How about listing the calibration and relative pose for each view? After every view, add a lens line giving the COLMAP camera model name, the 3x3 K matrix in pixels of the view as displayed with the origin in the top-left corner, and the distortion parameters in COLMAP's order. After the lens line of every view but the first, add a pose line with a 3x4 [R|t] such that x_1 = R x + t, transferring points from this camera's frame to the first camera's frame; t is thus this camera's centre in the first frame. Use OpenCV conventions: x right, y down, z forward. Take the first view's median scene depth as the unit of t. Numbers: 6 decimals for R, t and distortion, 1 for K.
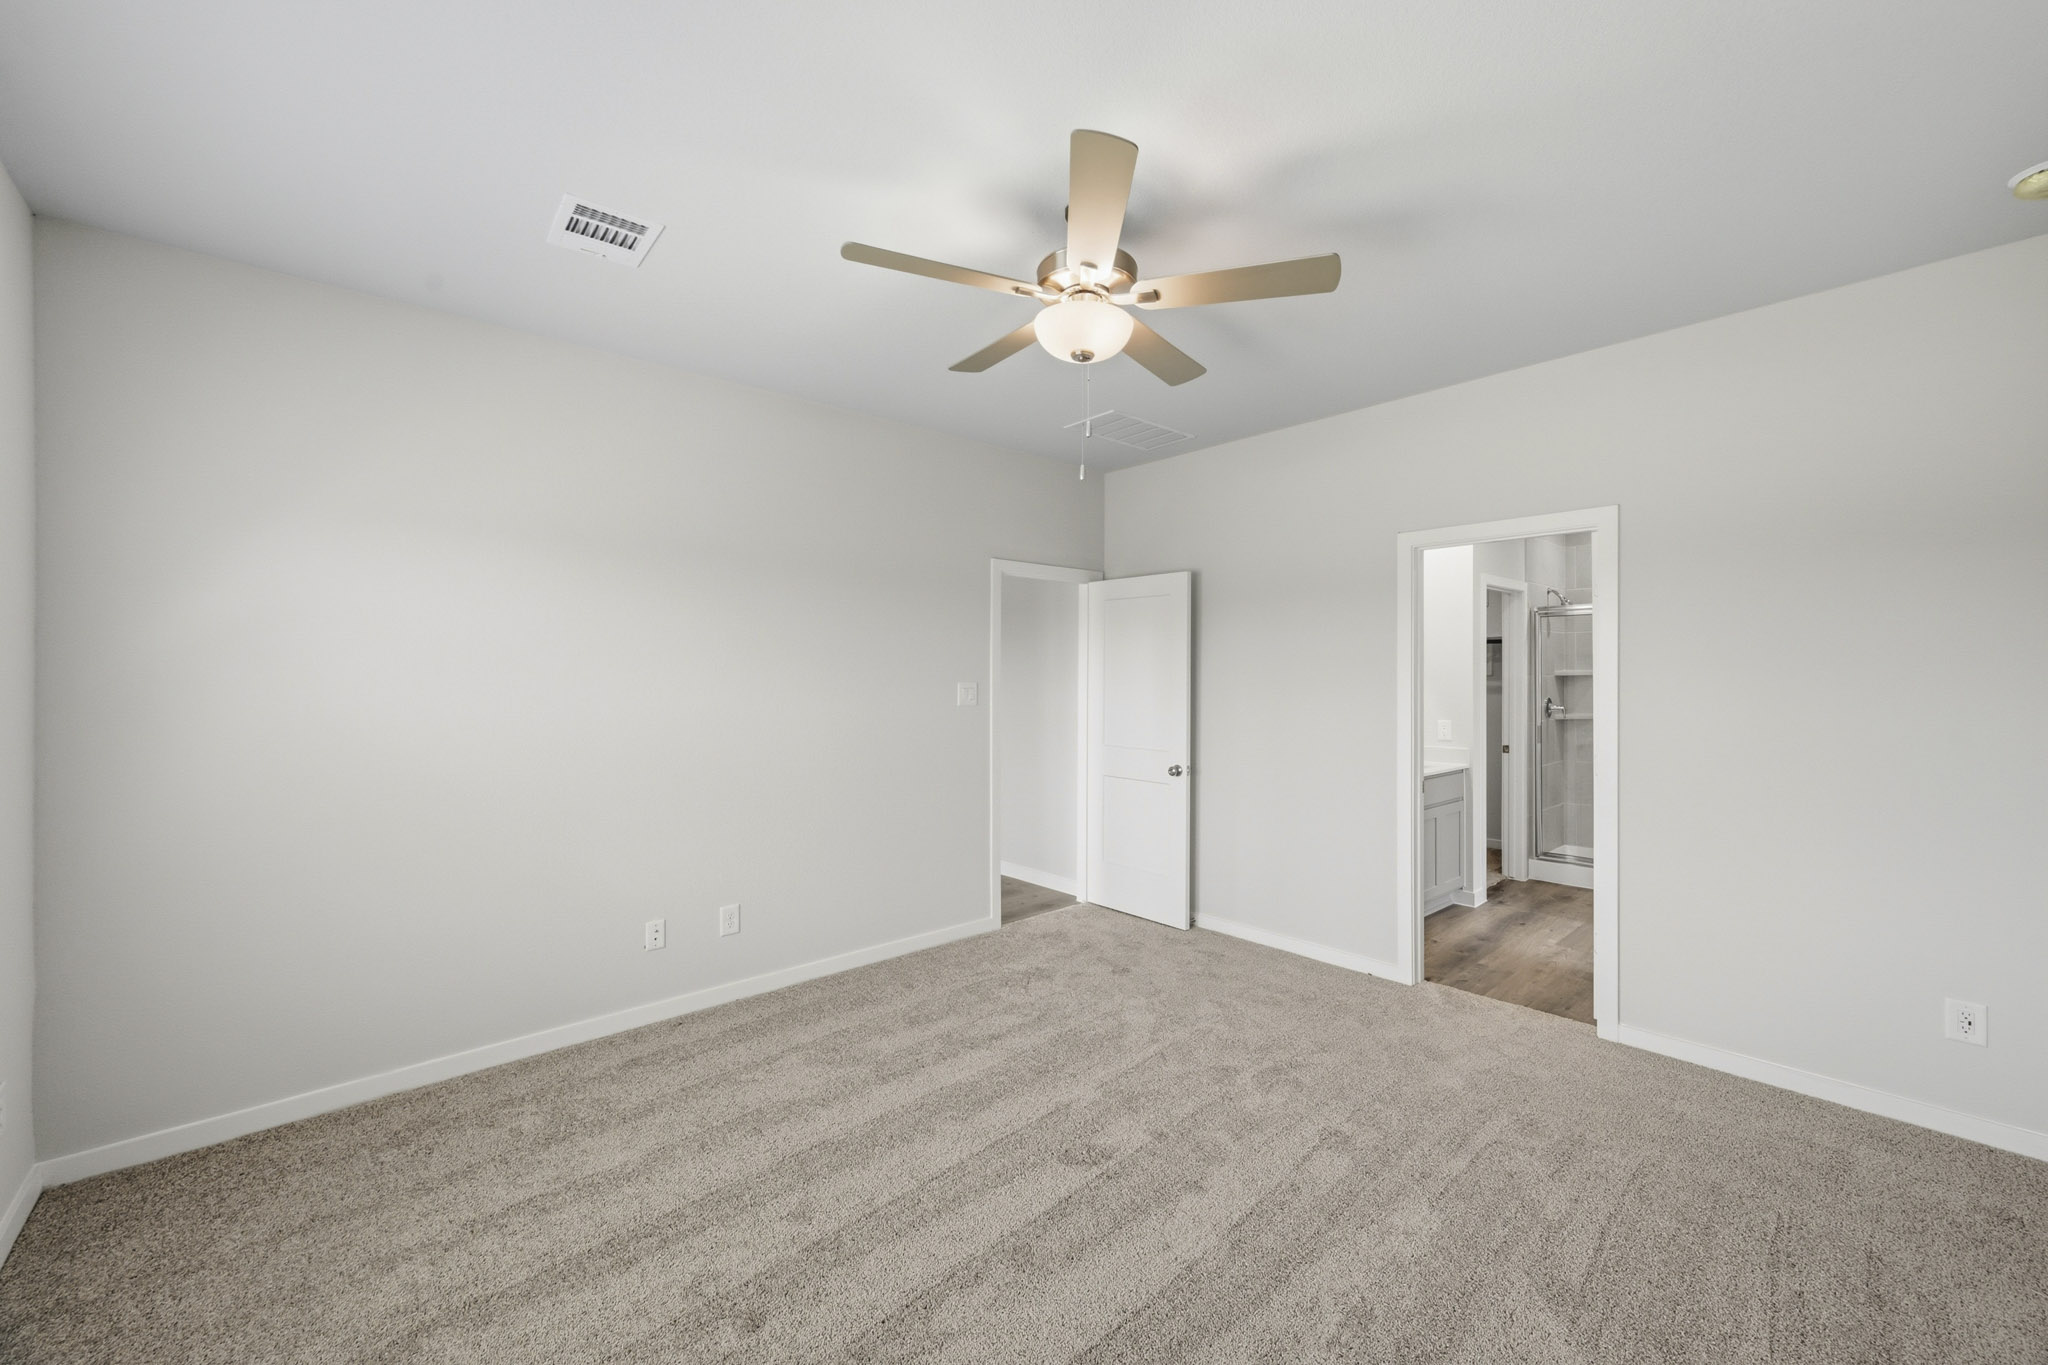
lens RADIAL K [[807.8, 0, 1025.3], [0, 807.8, 681.8], [0, 0, 1]] dist [-0.000194, 0.000341]
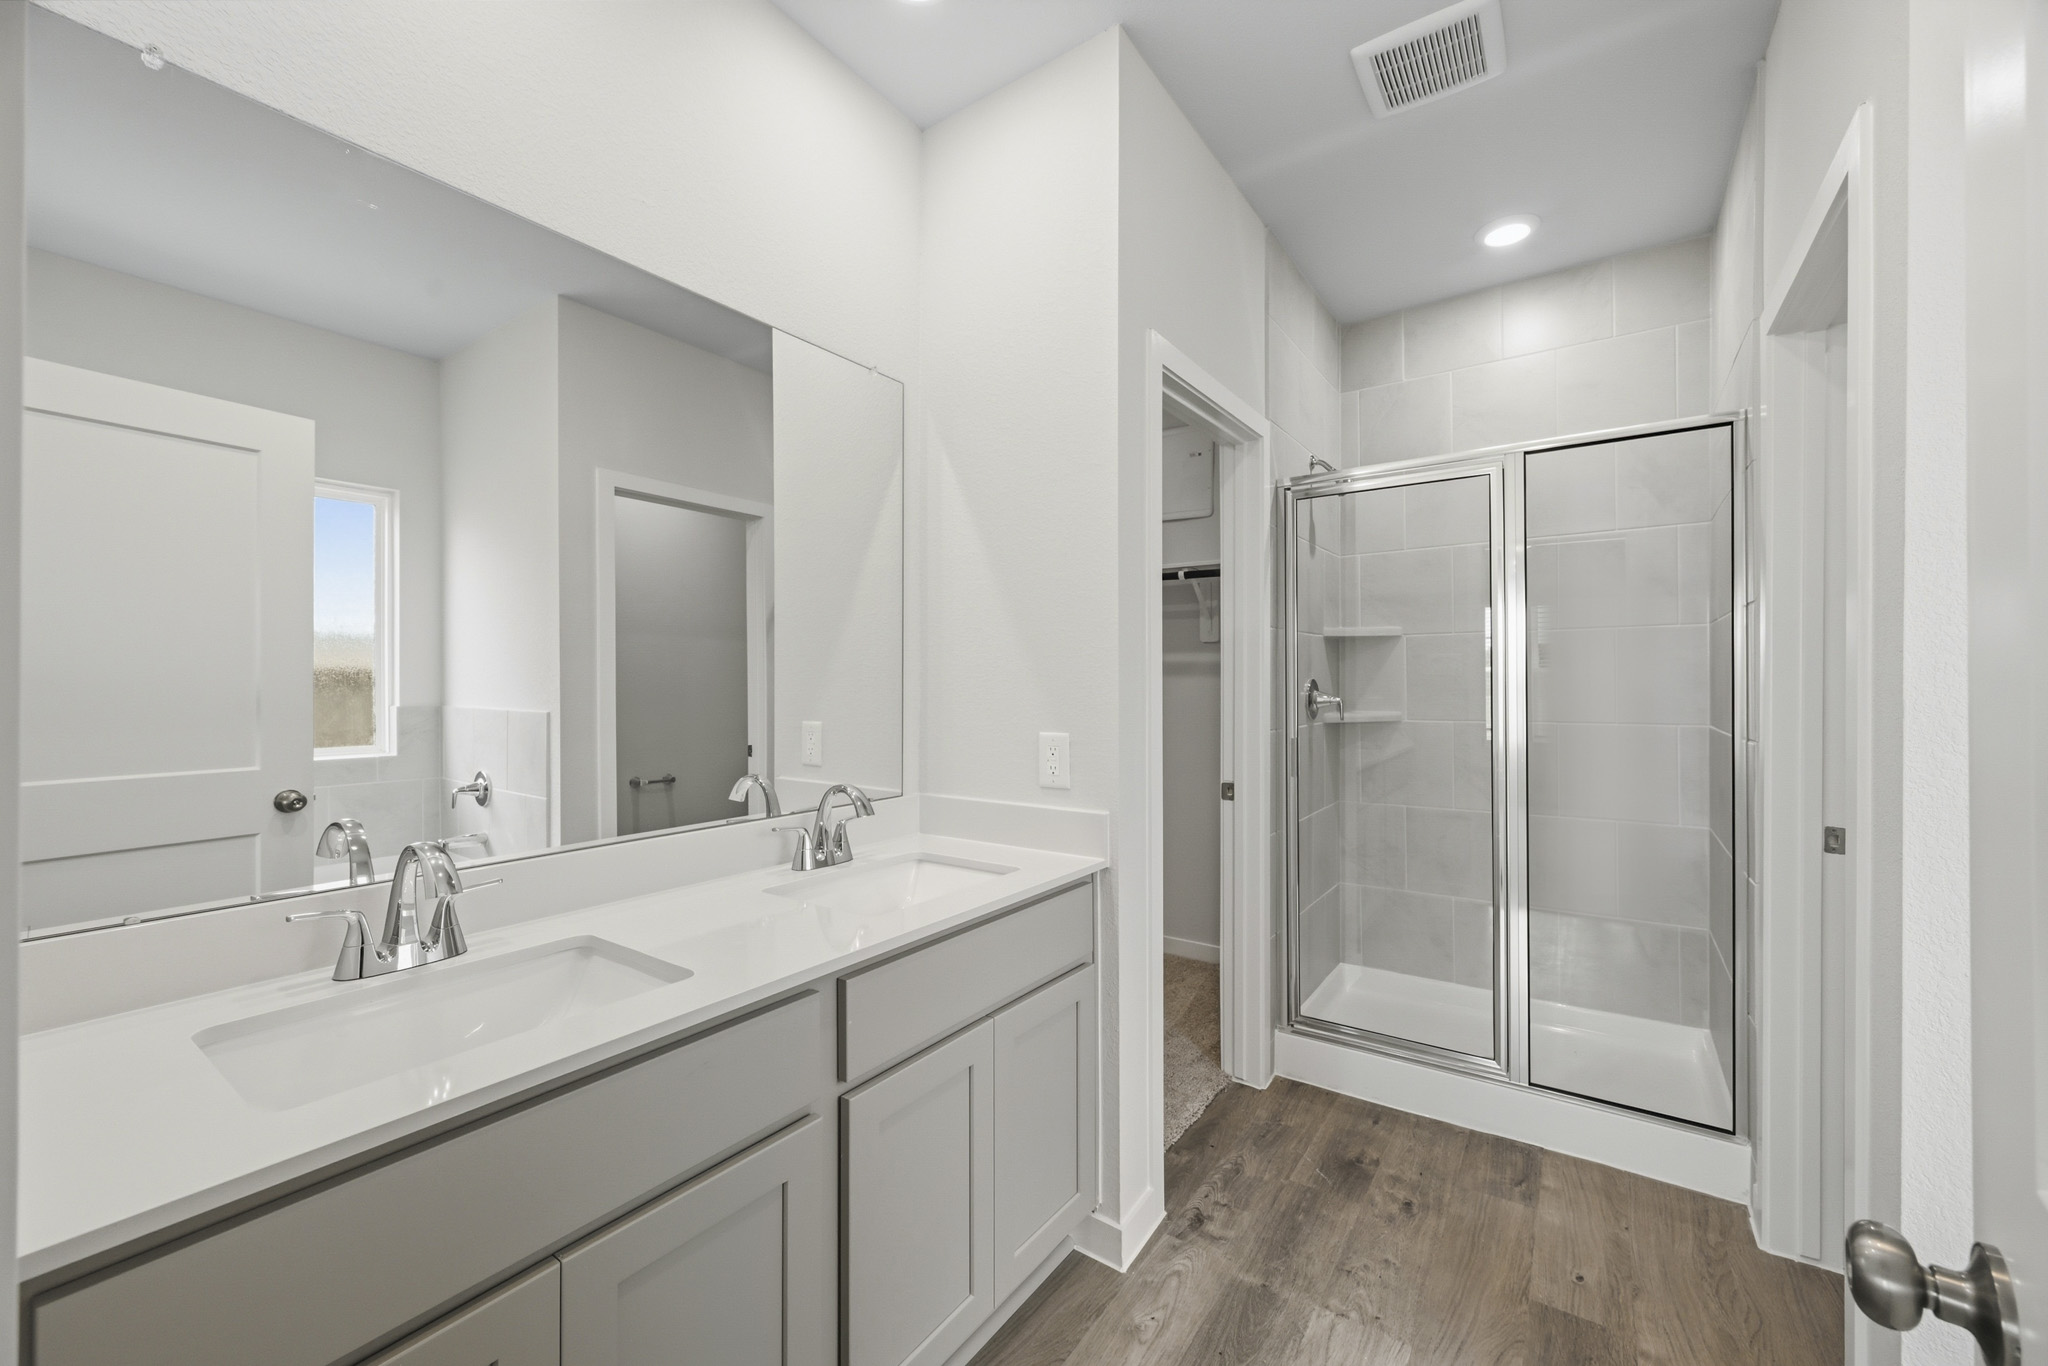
lens RADIAL K [[807.8, 0, 1025.3], [0, 807.8, 682.3], [0, 0, 1]] dist [-0.000194, 0.000341]
pose [[0.973396, 0.000242, 0.229128, 0.378616], [0.001024, 0.999985, -0.005410, 0.024897], [-0.229126, 0.005501, 0.973381, 0.582272]]
